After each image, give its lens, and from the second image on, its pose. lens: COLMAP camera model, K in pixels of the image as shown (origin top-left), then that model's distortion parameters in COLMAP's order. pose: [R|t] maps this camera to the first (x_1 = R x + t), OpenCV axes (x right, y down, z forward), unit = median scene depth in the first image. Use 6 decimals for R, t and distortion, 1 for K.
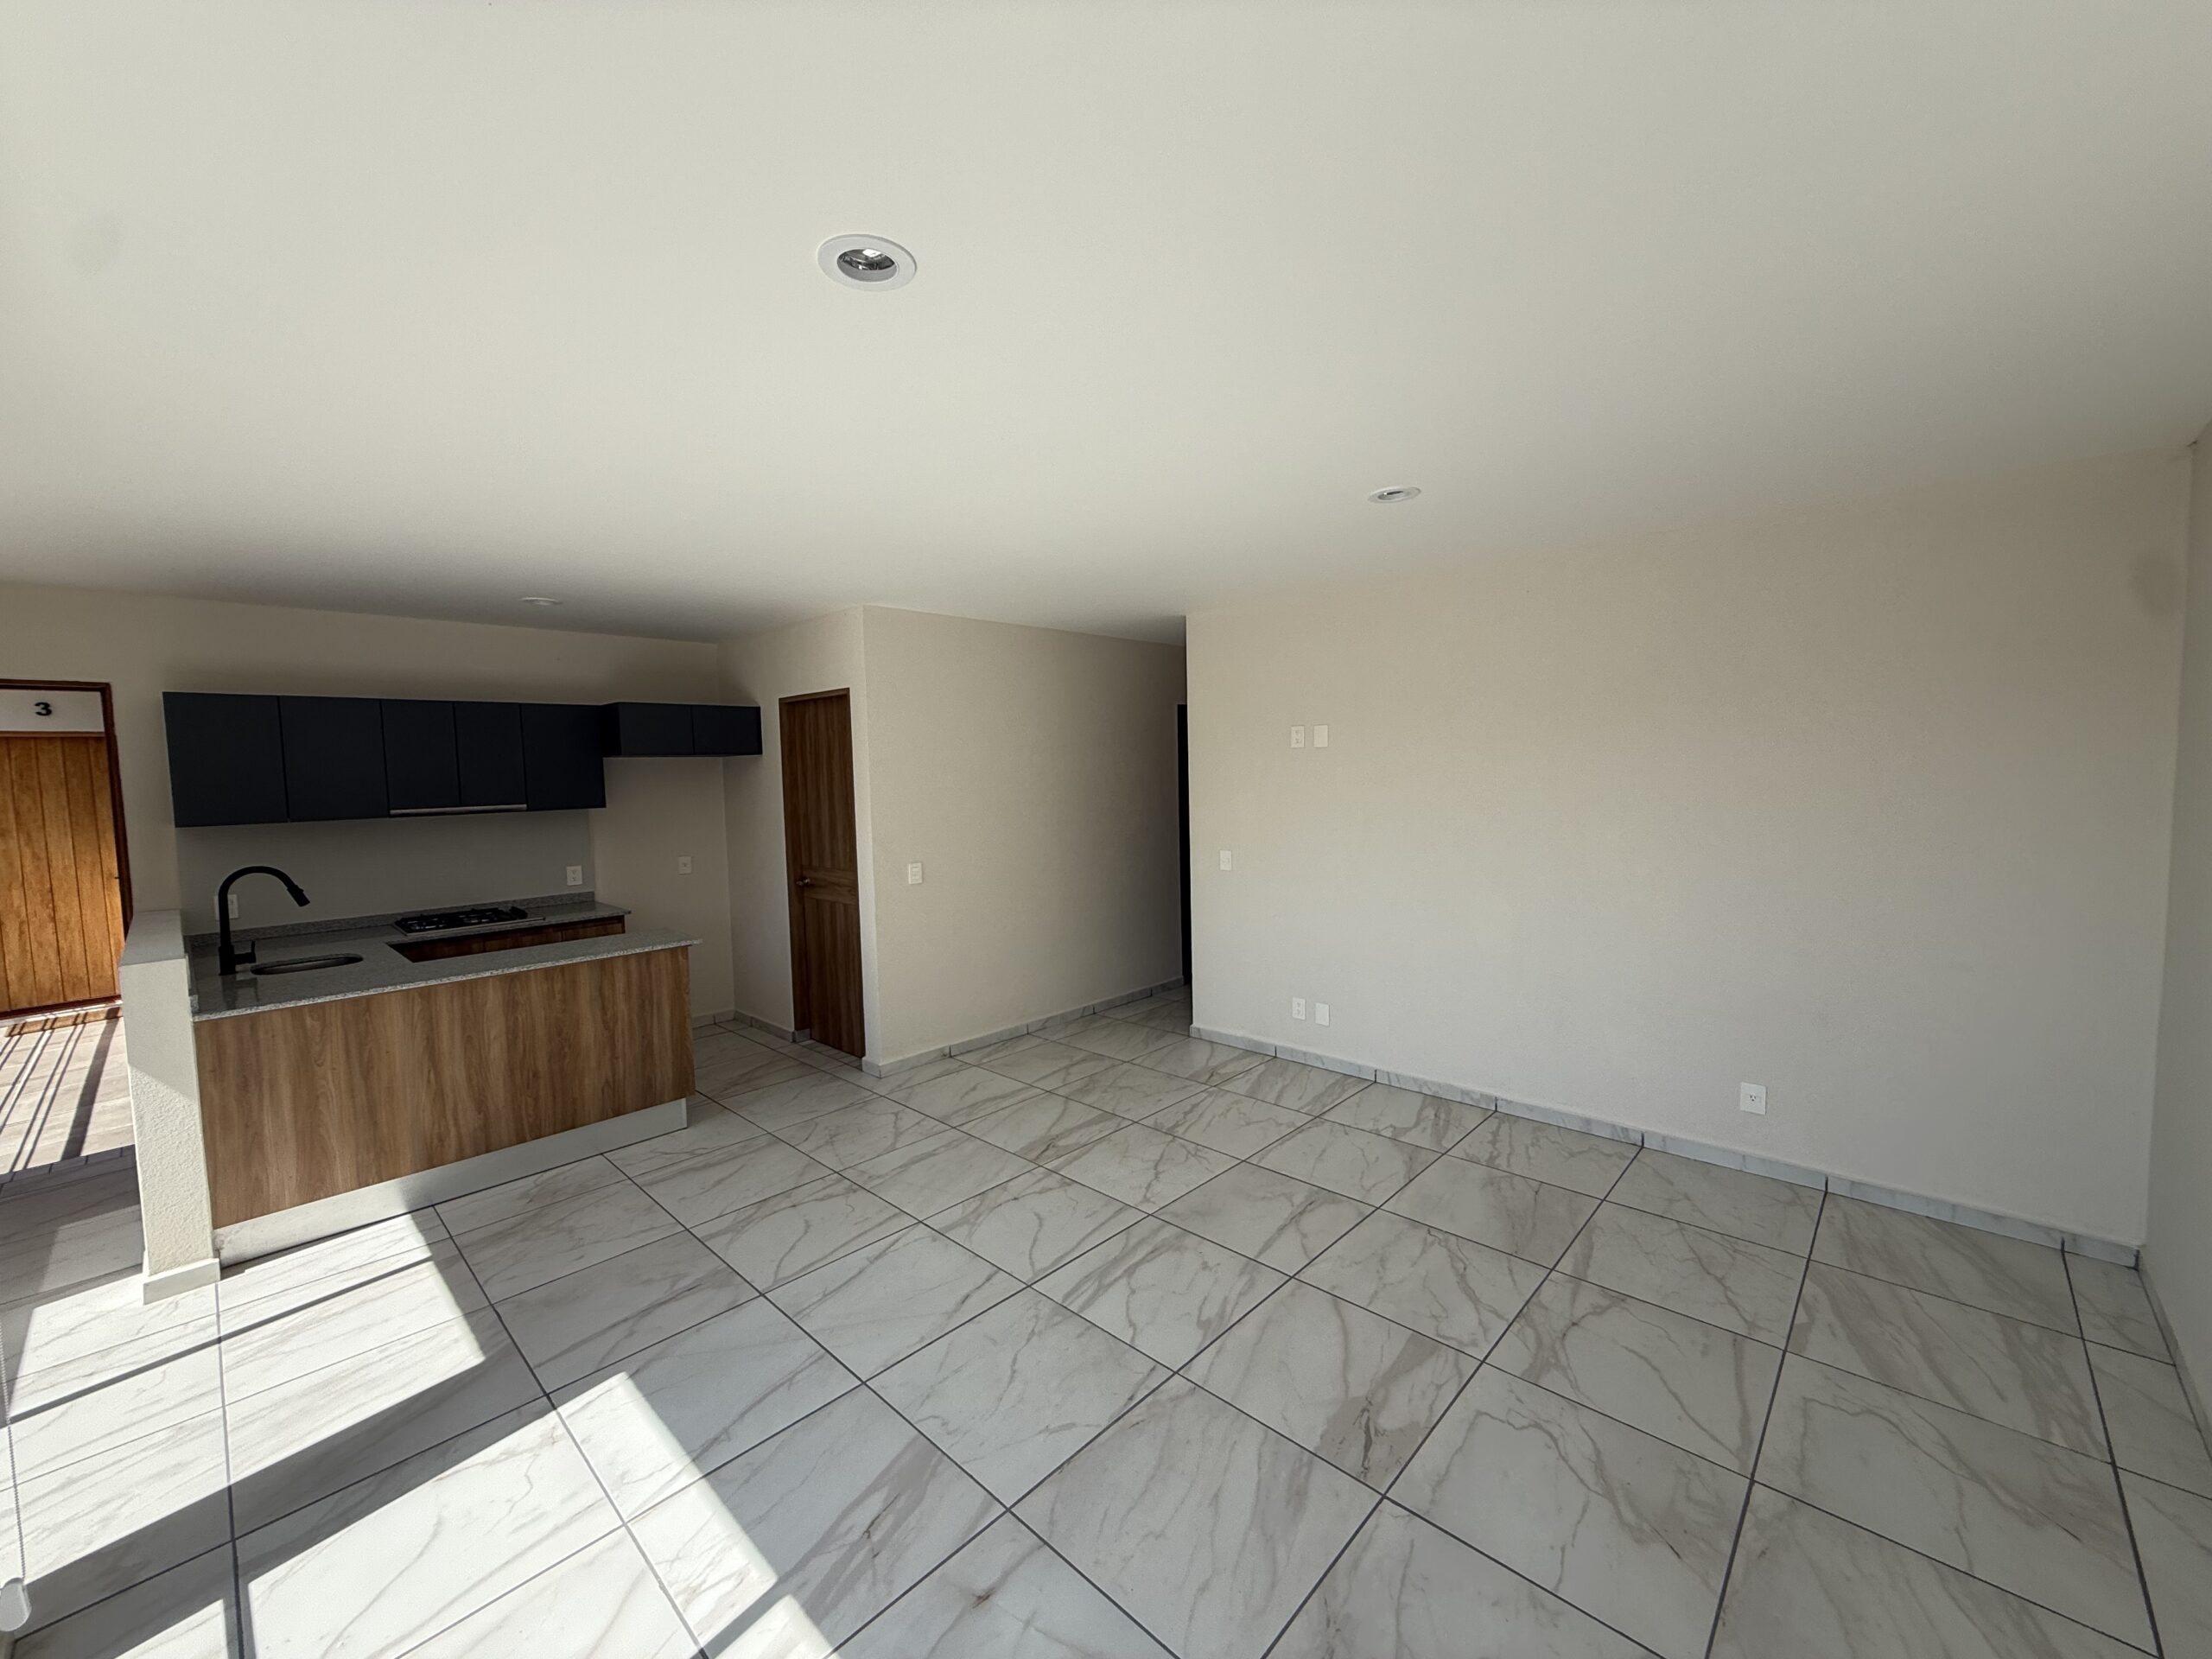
lens RADIAL K [[879.8, 0, 1102.2], [0, 879.8, 827.4], [0, 0, 1]] dist [-0.000168, 0.000159]
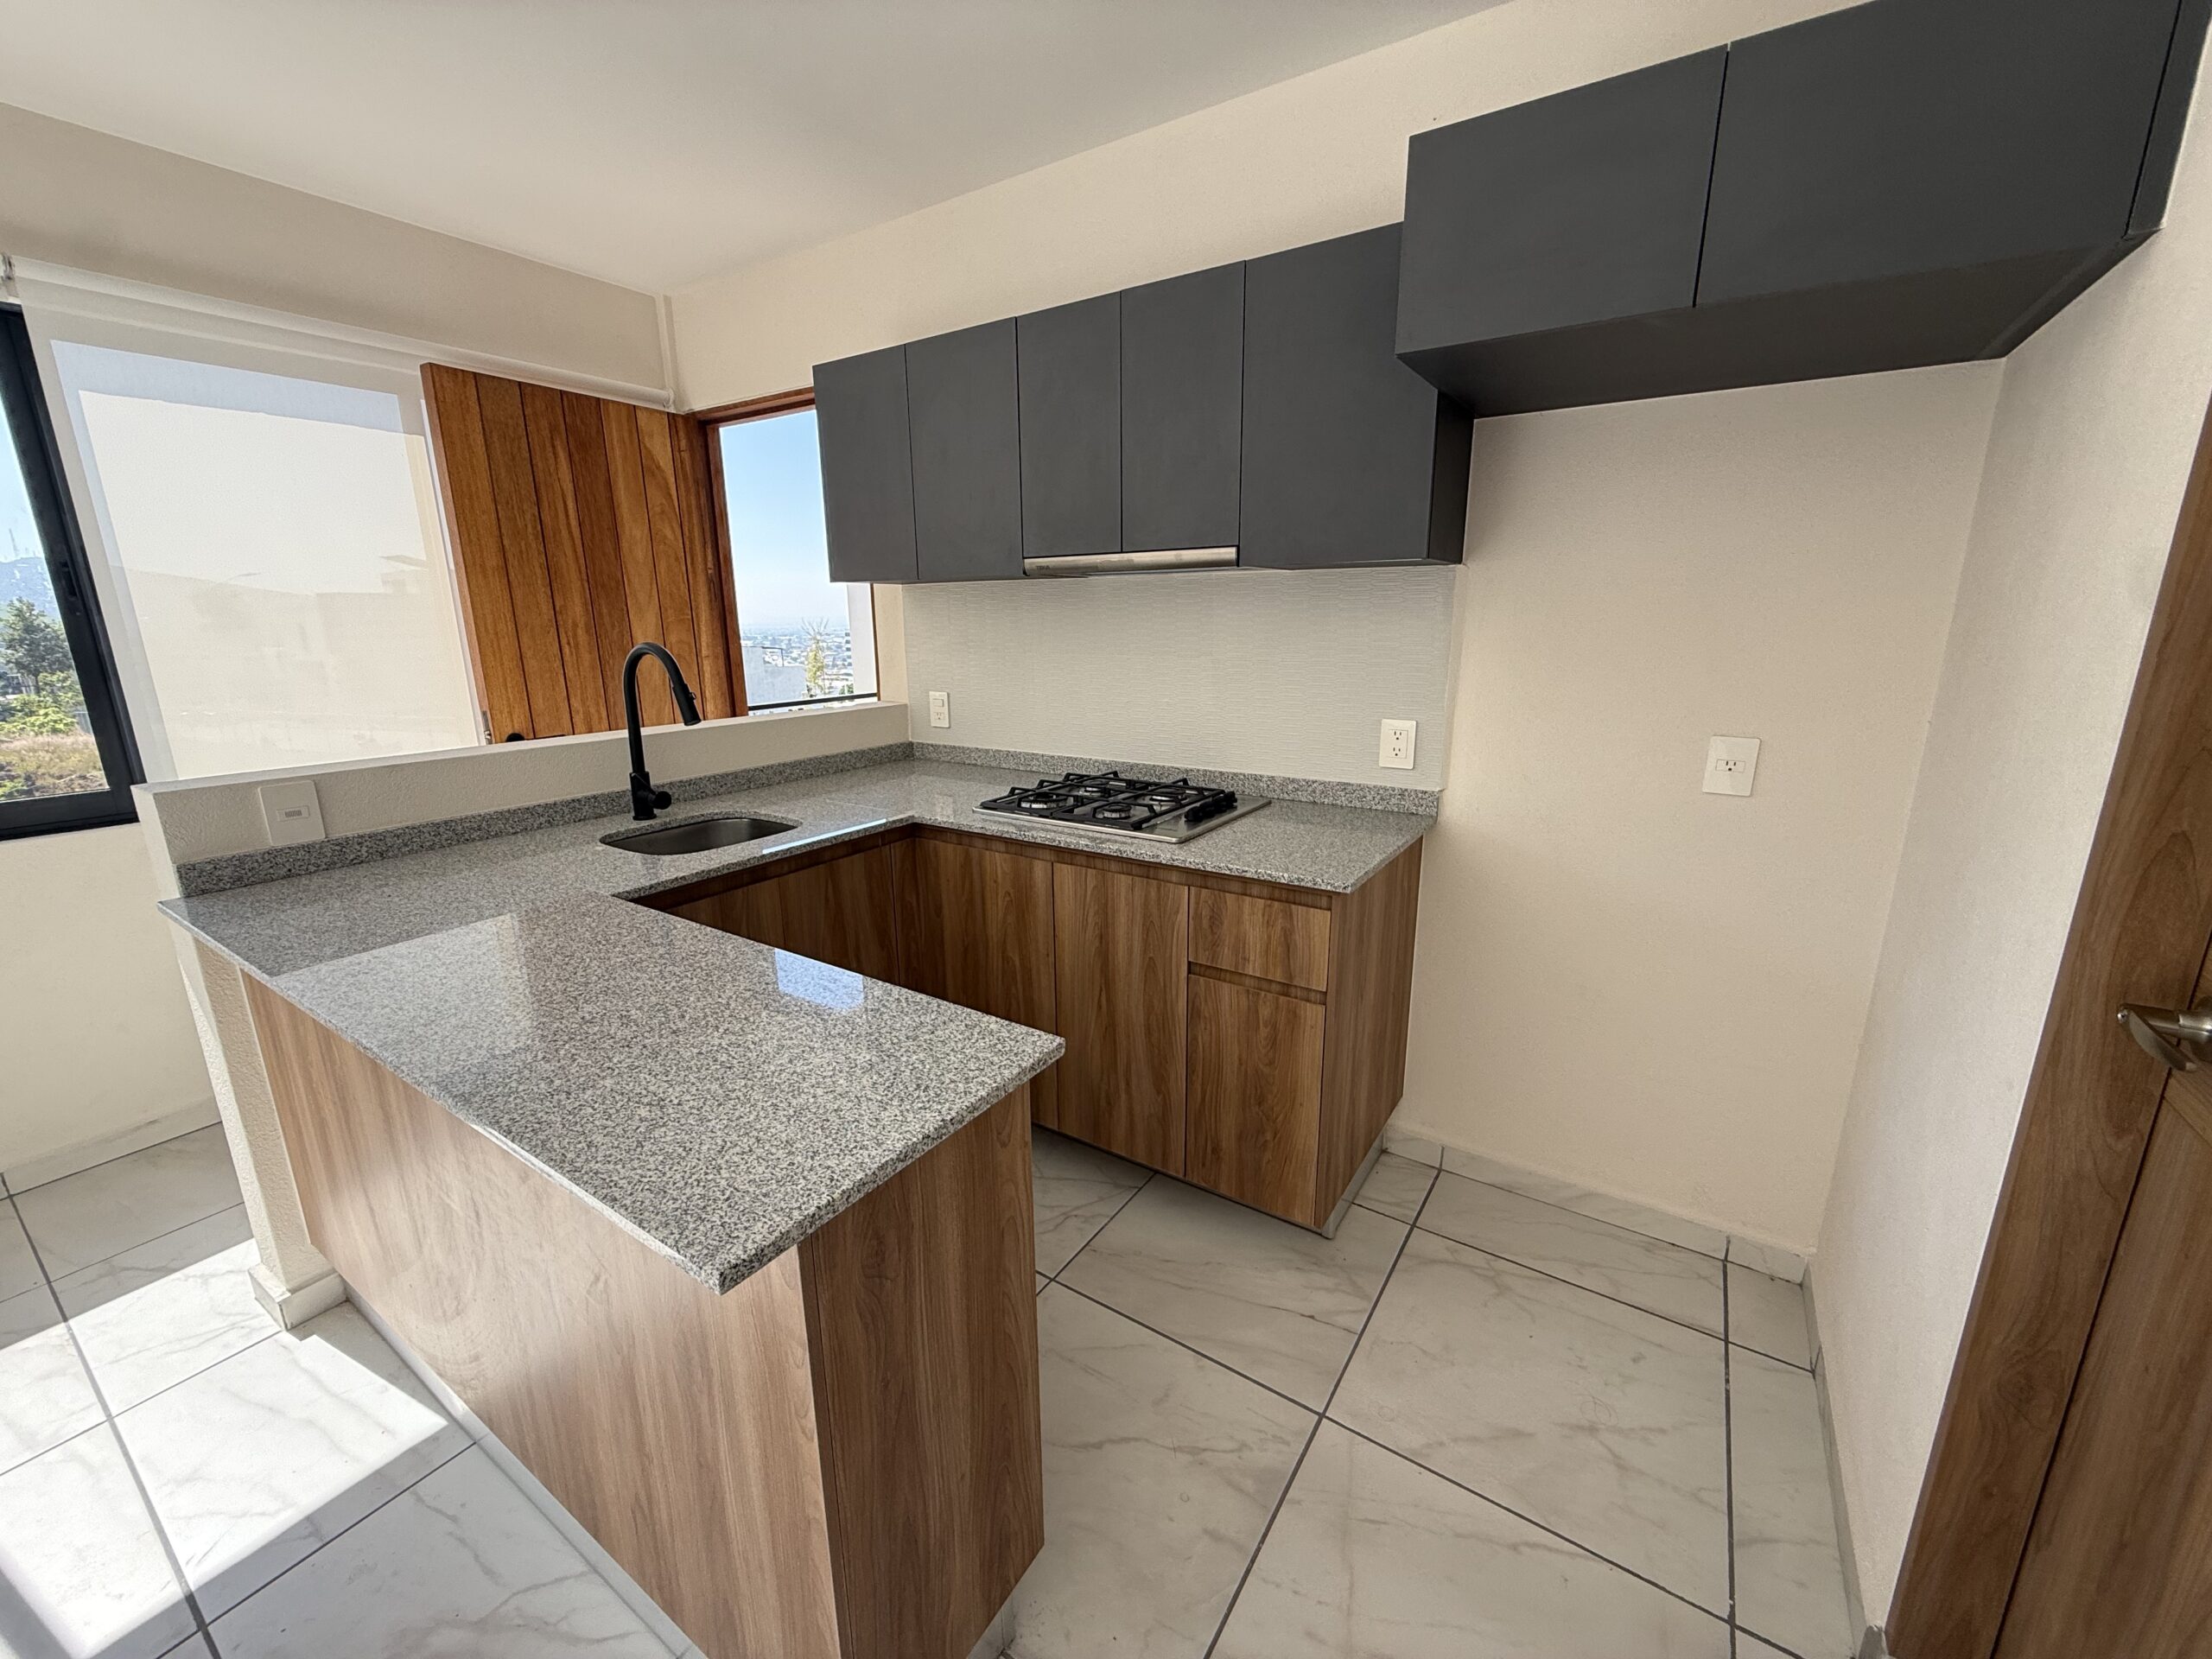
lens RADIAL K [[879.8, 0, 1099.9], [0, 879.8, 824.0], [0, 0, 1]] dist [-0.000168, 0.000159]
pose [[0.170410, 0.252644, -0.952435, -0.353848], [-0.060163, 0.967437, 0.245859, 0.000251], [0.983535, 0.015405, 0.180060, 1.198119]]
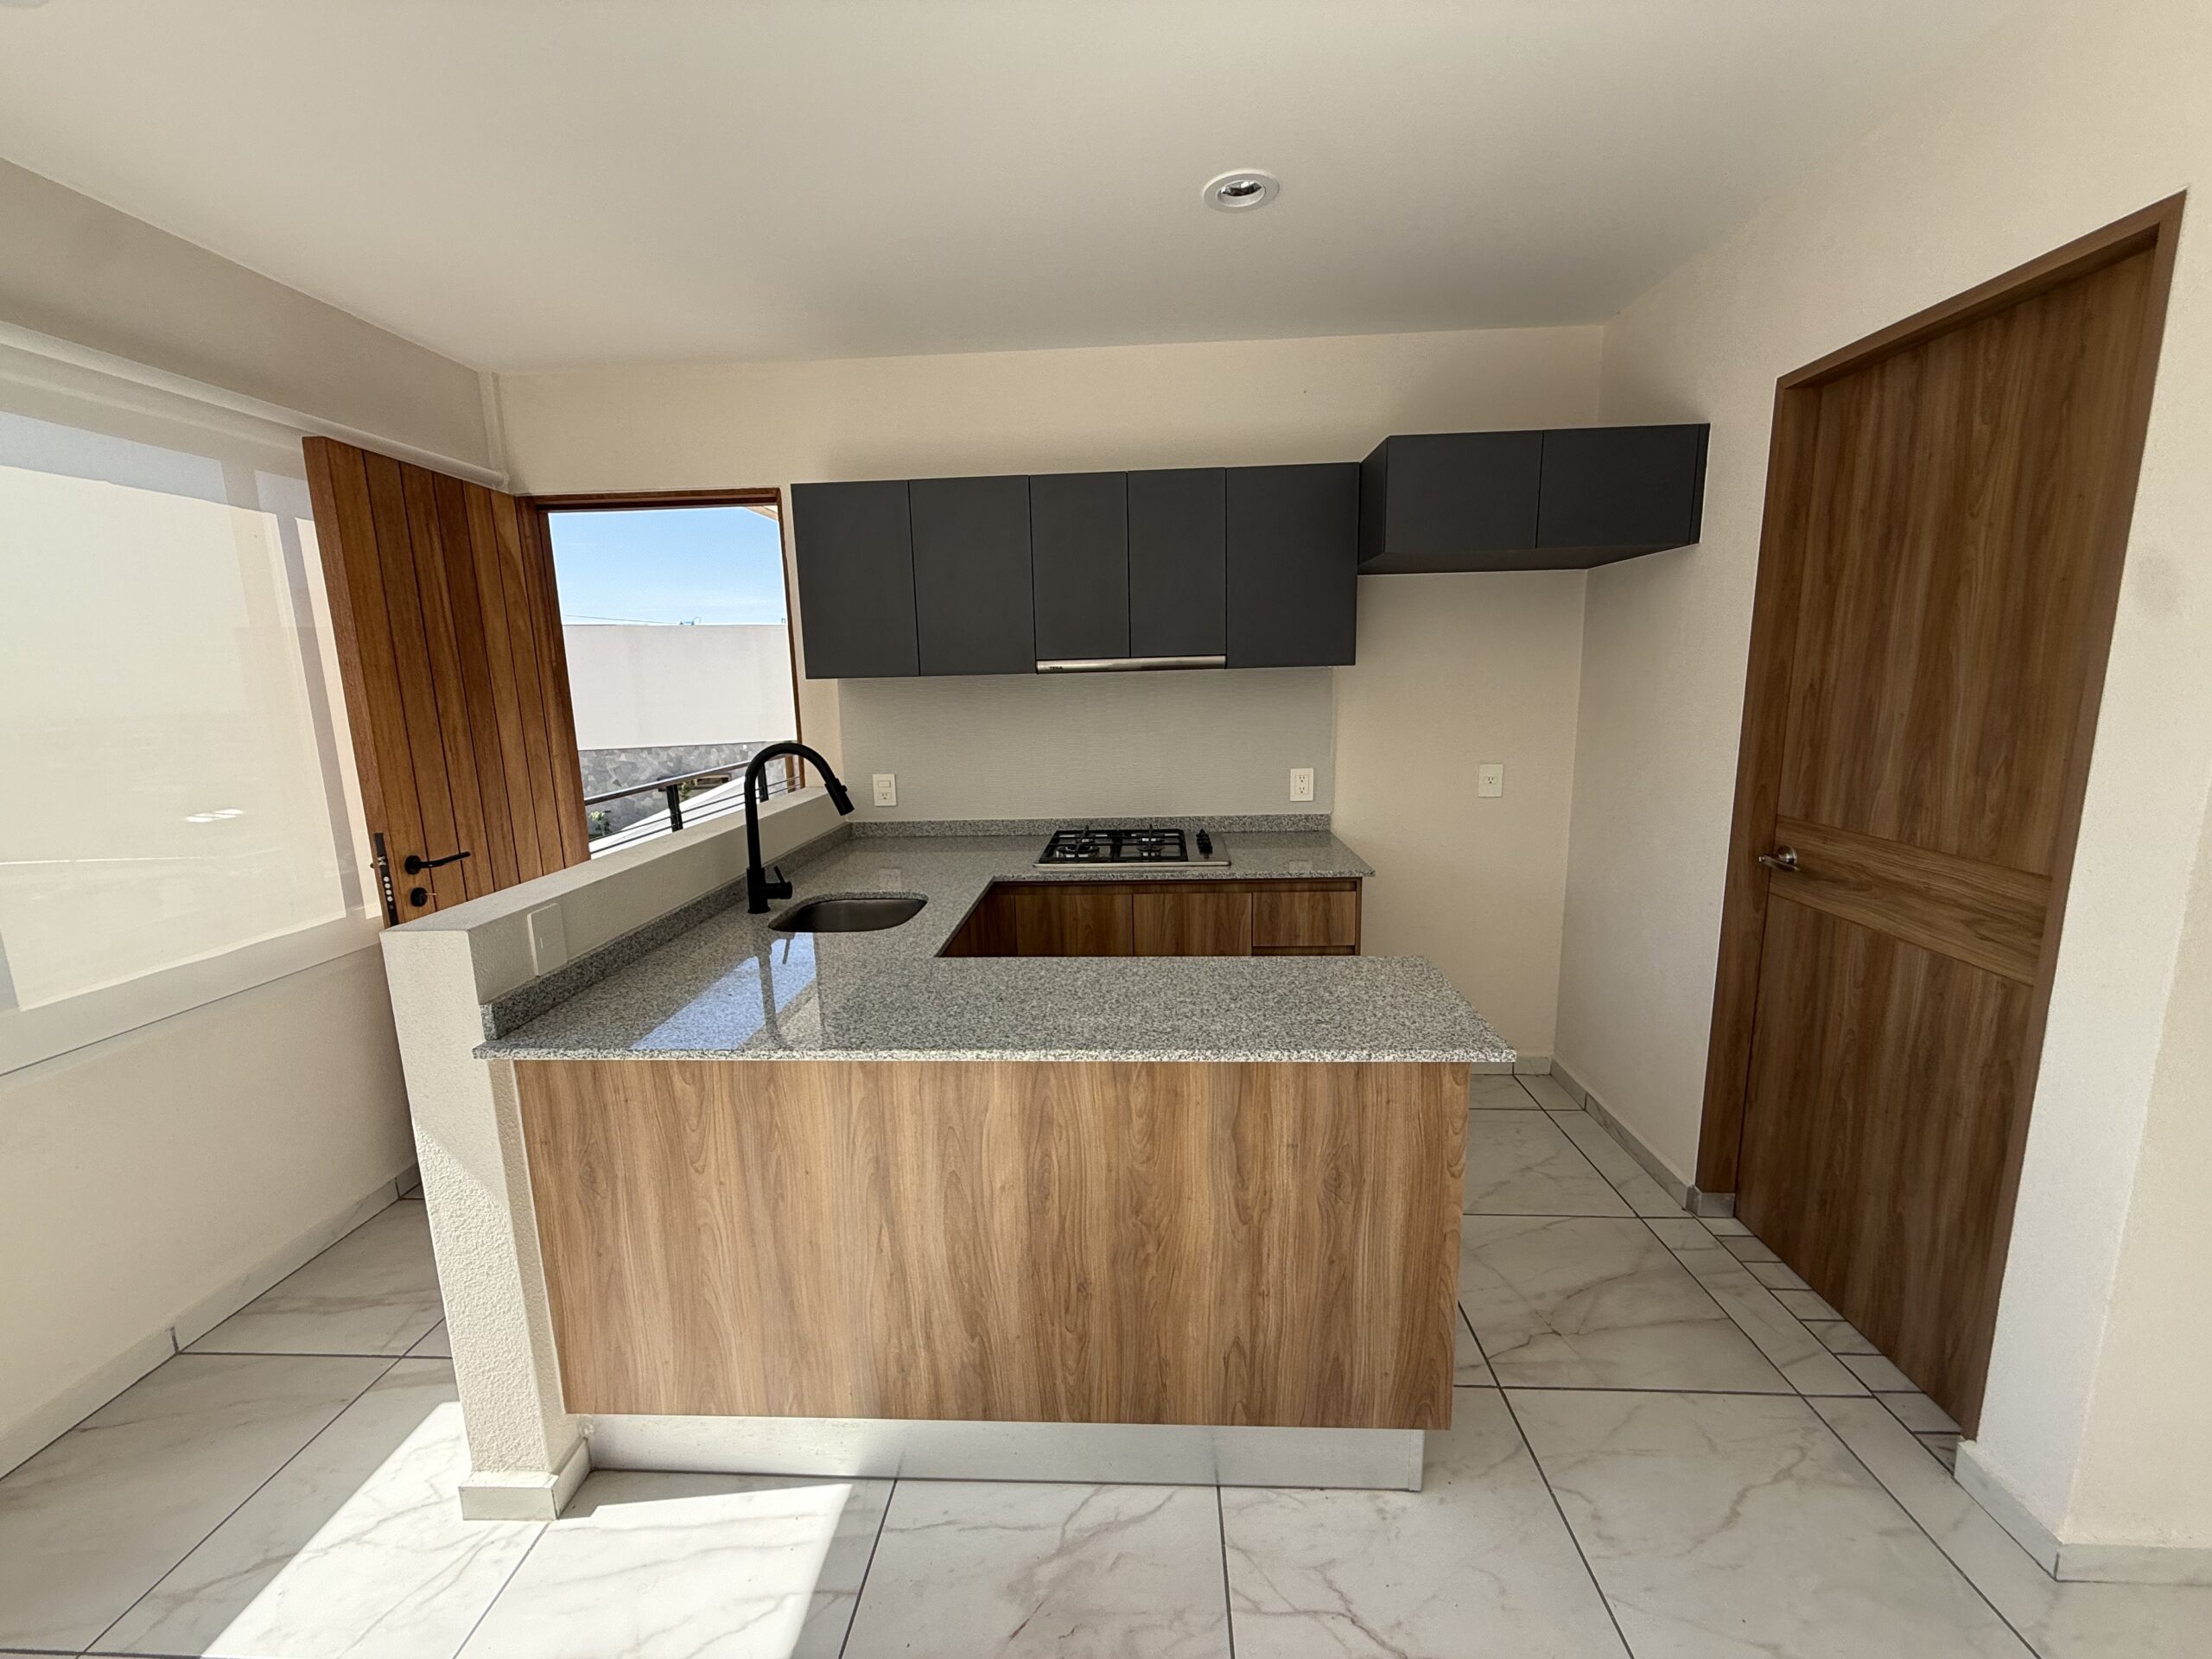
lens RADIAL K [[879.8, 0, 1095.4], [0, 879.8, 828.6], [0, 0, 1]] dist [-0.000168, 0.000159]
pose [[0.646697, 0.141366, -0.749532, -0.371457], [-0.041881, 0.987774, 0.150165, 0.002649], [0.761597, -0.065720, 0.644710, 0.778419]]
